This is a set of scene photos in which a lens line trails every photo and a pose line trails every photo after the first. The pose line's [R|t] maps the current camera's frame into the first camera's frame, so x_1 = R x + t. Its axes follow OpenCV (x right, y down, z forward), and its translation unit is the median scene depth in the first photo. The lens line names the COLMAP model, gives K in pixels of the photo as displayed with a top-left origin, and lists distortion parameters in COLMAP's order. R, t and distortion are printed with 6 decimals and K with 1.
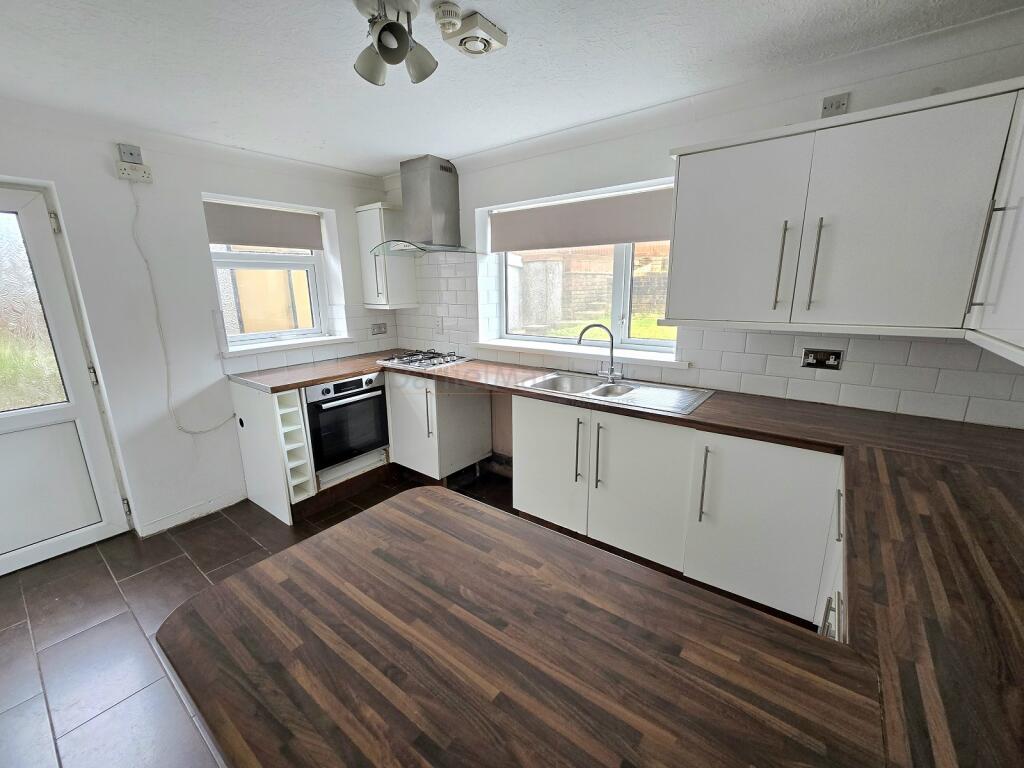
lens RADIAL K [[419.4, 0, 510.8], [0, 419.4, 386.1], [0, 0, 1]] dist [-0.001451, -0.000194]
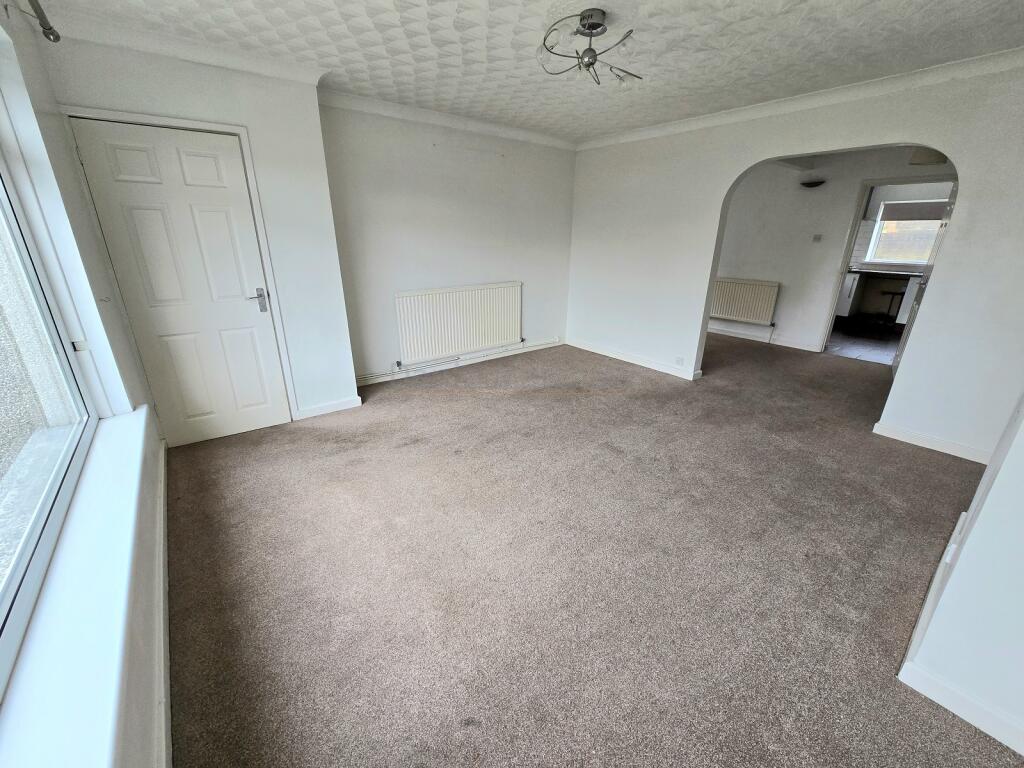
lens RADIAL K [[420.4, 0, 512.0], [0, 420.4, 384.0], [0, 0, 1]] dist [-0.002645, -0.000272]
pose [[0.966524, 0.101900, -0.235474, -1.543746], [-0.074945, 0.989852, 0.120736, 0.495878], [0.245387, -0.099047, 0.964352, -2.041205]]
